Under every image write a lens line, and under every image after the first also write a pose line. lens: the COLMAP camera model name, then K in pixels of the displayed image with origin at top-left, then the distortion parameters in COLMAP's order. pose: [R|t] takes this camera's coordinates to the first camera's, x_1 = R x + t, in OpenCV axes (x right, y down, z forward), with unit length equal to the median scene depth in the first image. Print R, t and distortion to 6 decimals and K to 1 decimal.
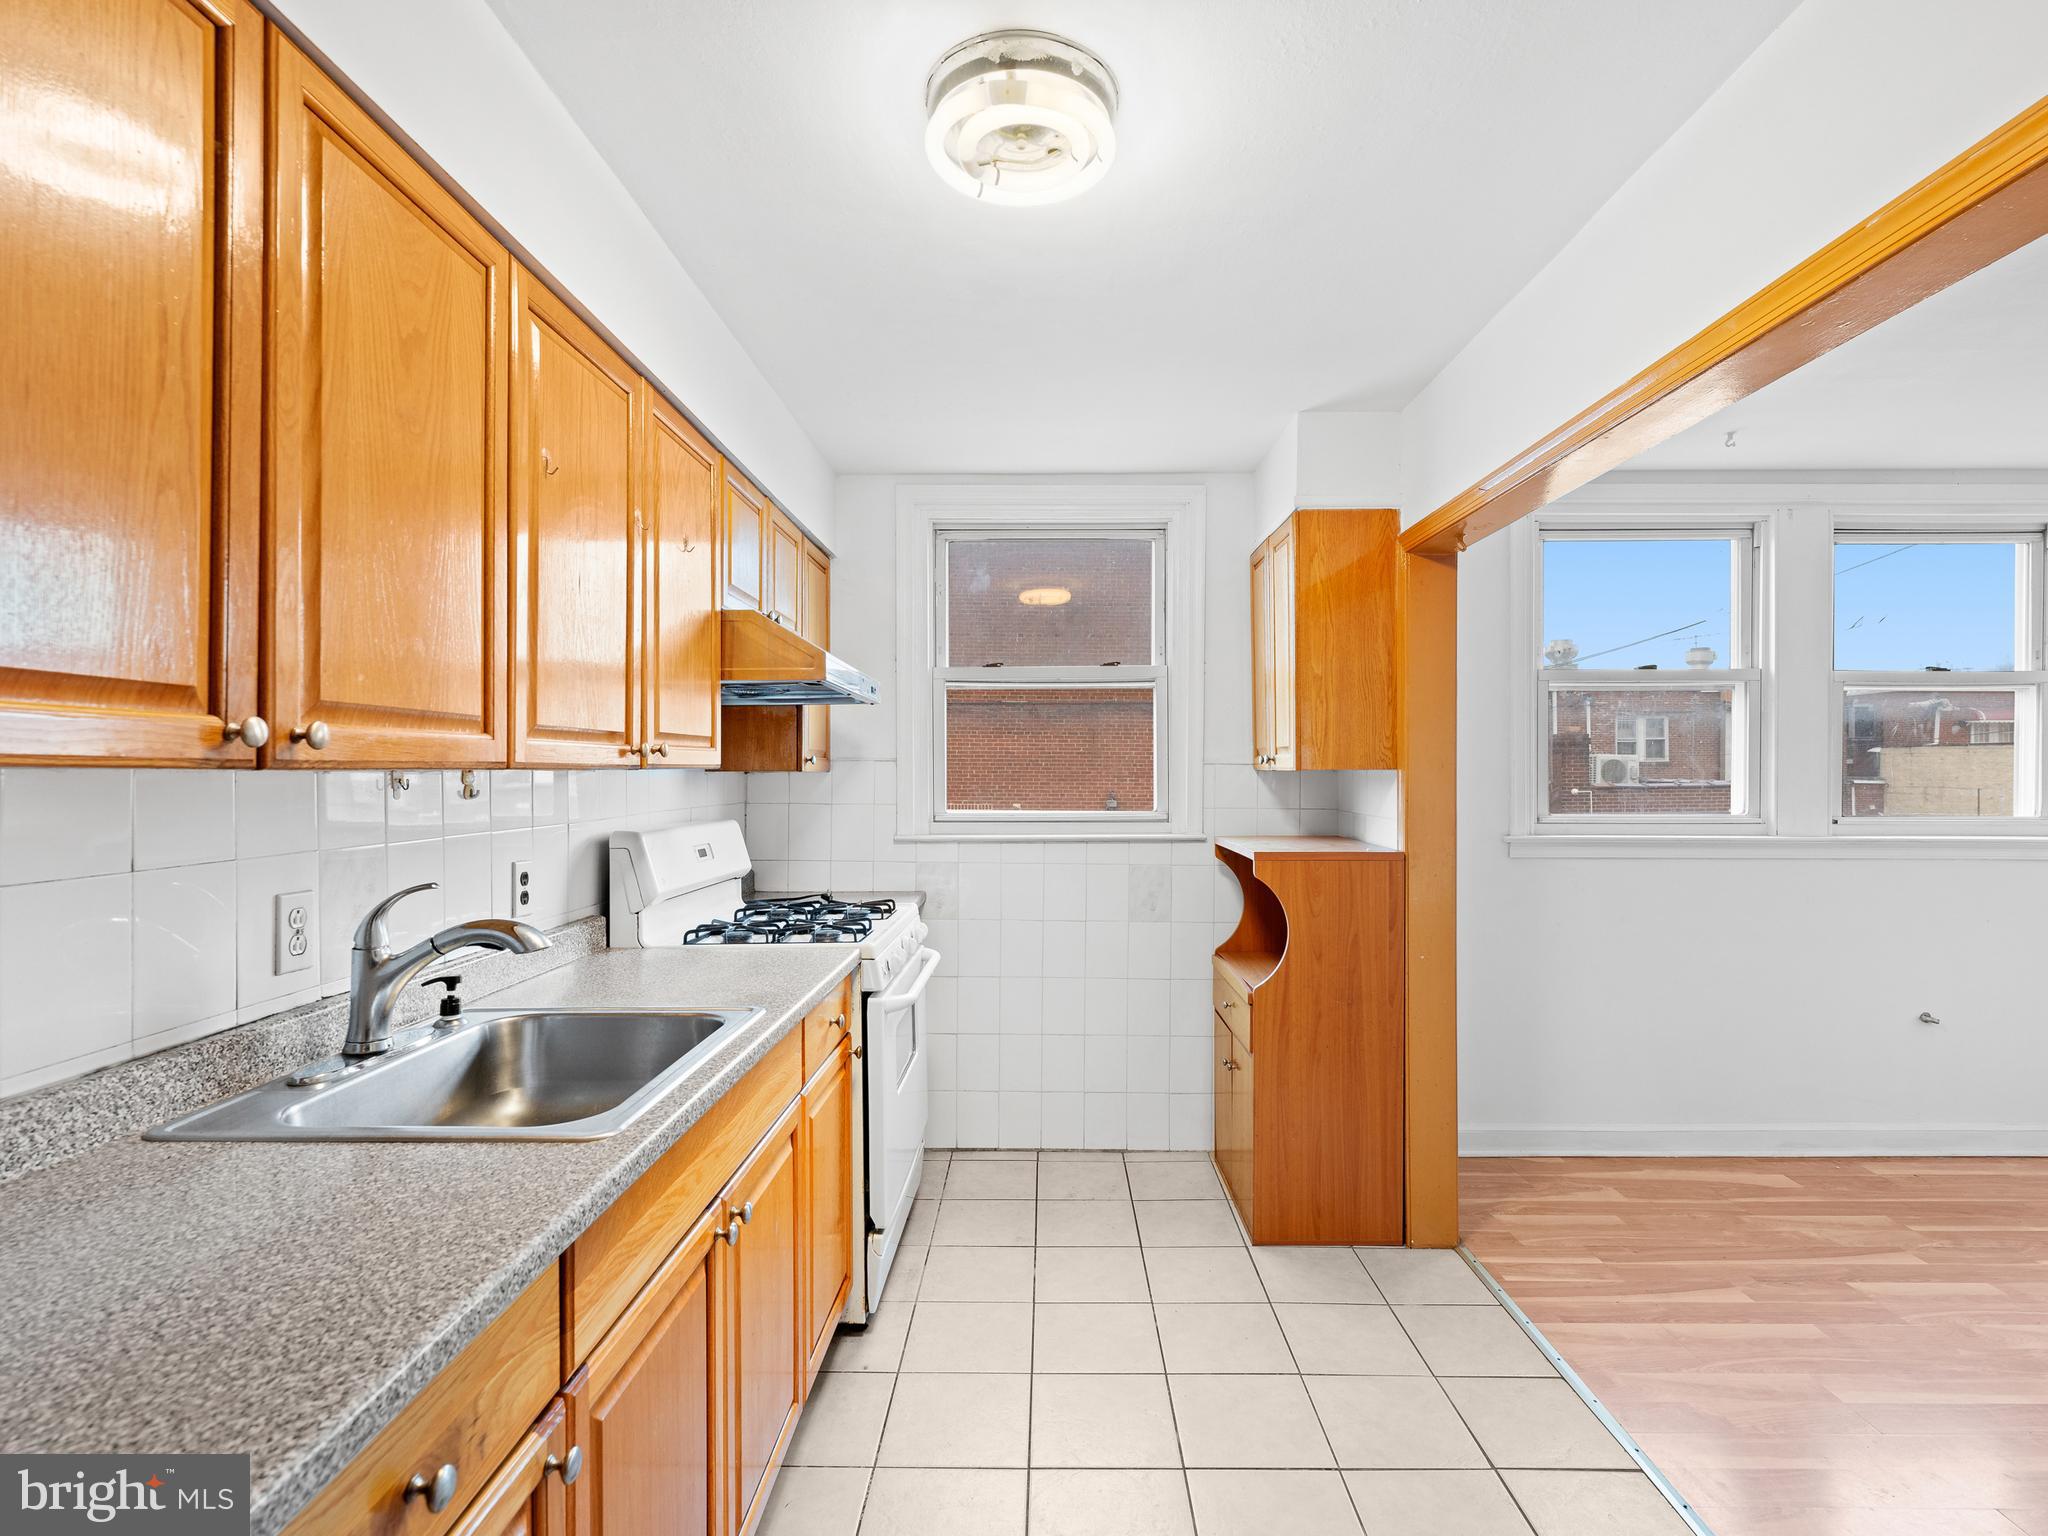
lens RADIAL K [[1059.0, 0, 1087.9], [0, 1059.0, 767.1], [0, 0, 1]] dist [0.001156, 0.000638]
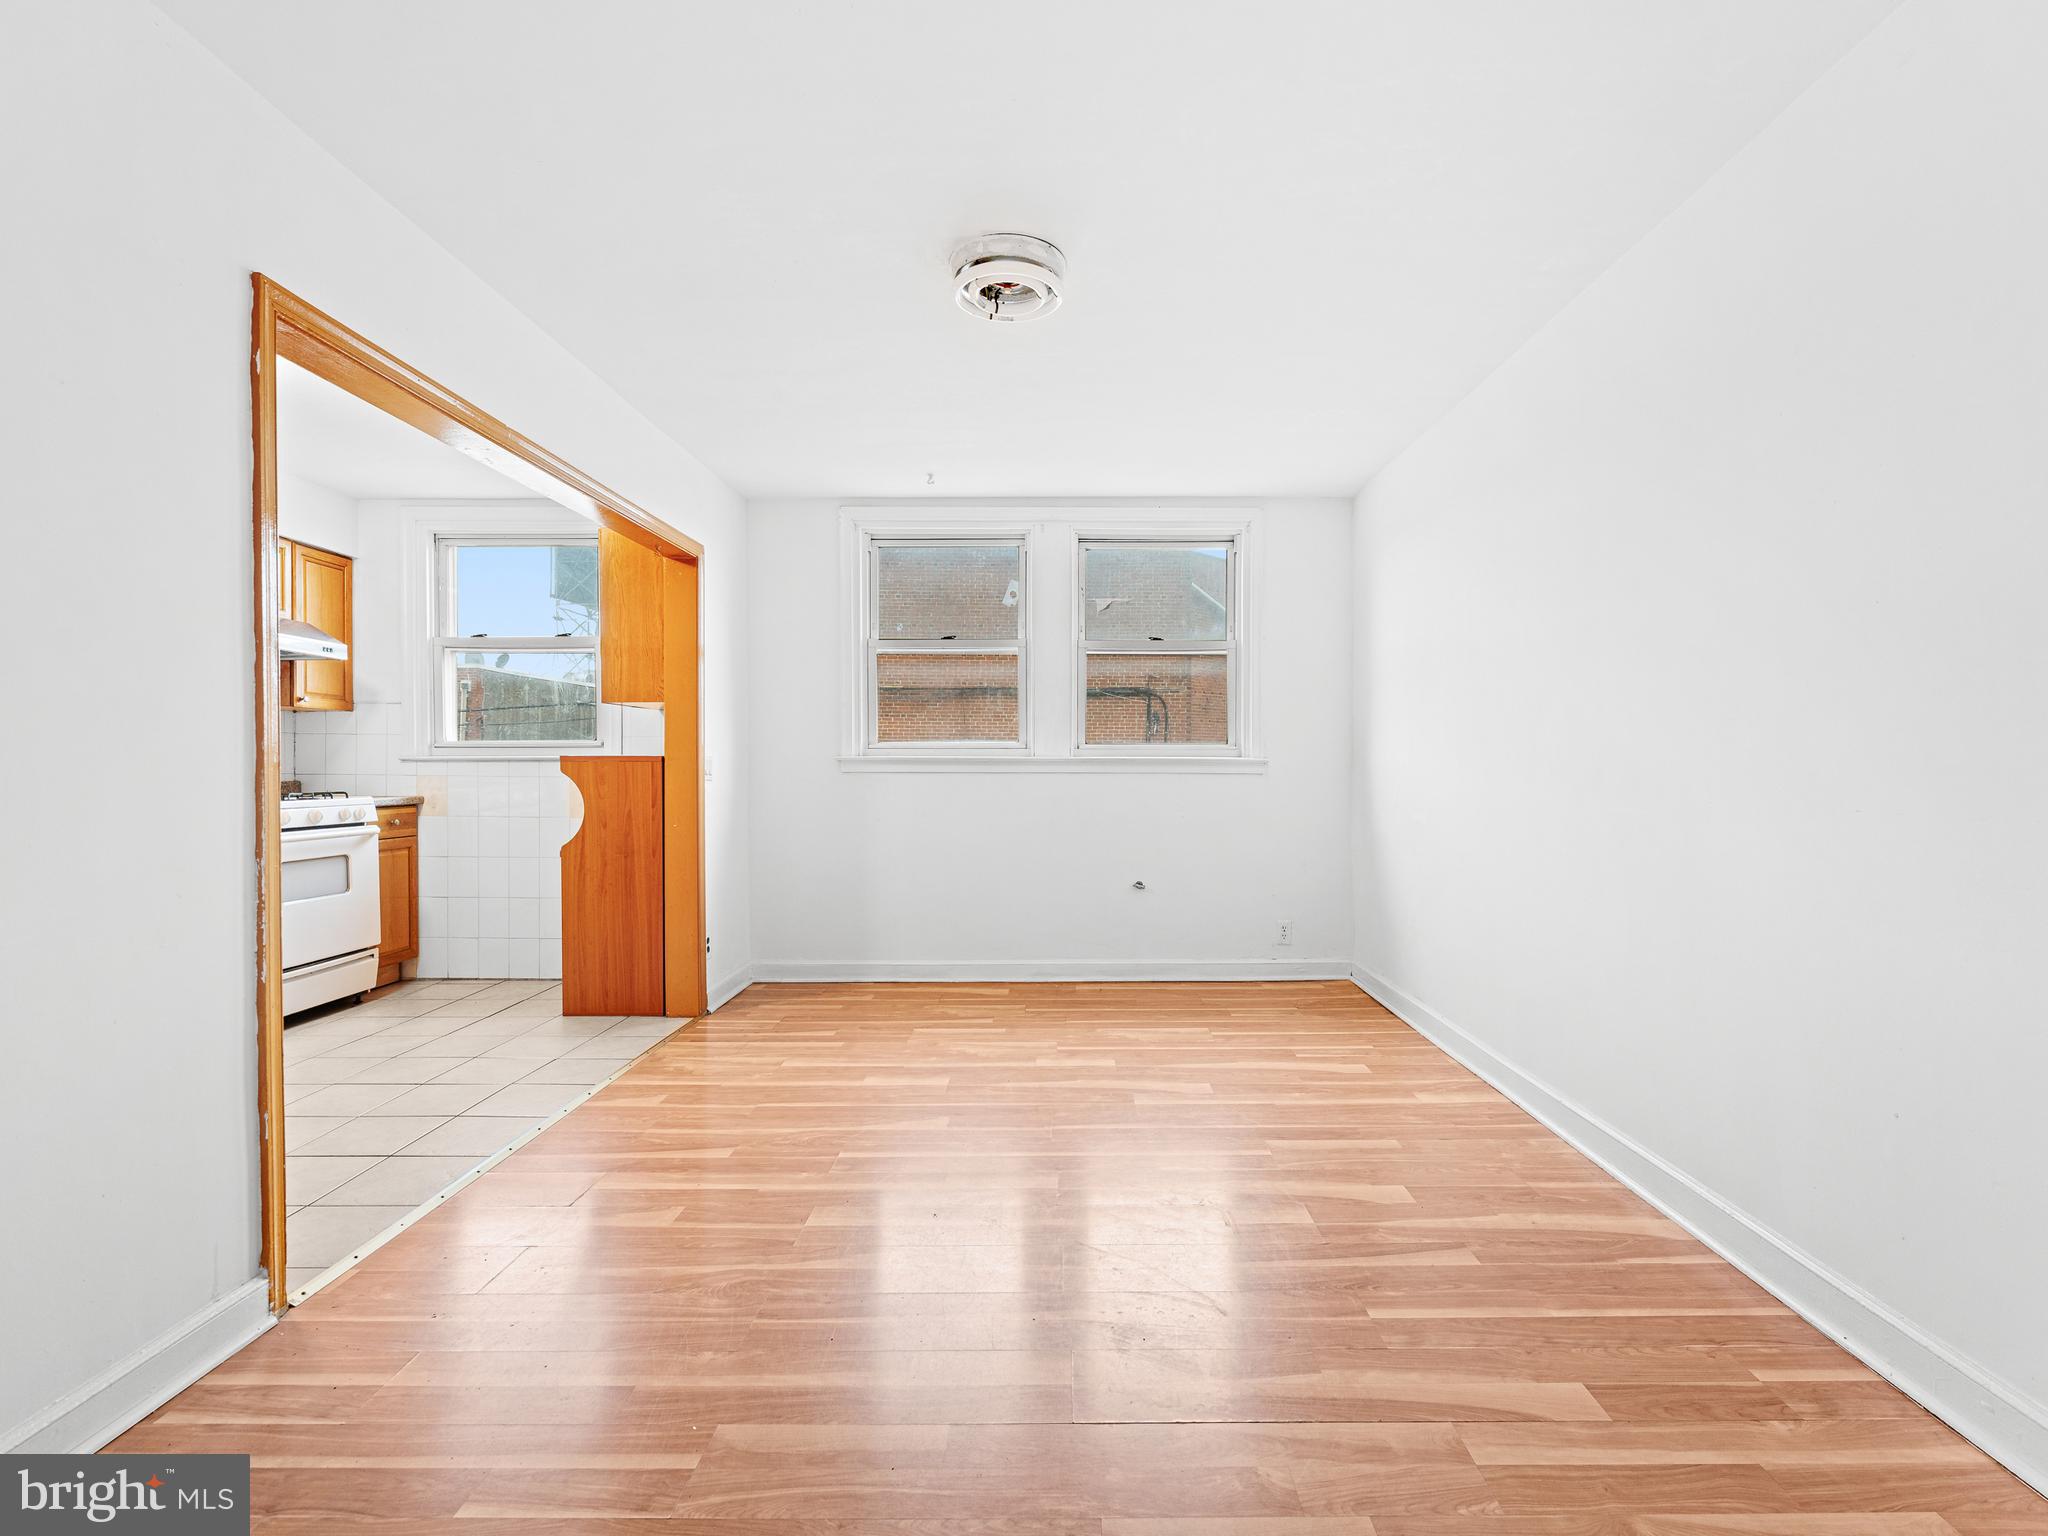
lens RADIAL K [[1016.9, 0, 1122.3], [0, 1016.9, 764.8], [0, 0, 1]] dist [-0.002618, 0.000797]
pose [[0.999829, -0.003308, 0.018173, 1.064280], [0.003159, 0.999961, 0.008210, 0.079850], [-0.018199, -0.008151, 0.999801, -0.573423]]
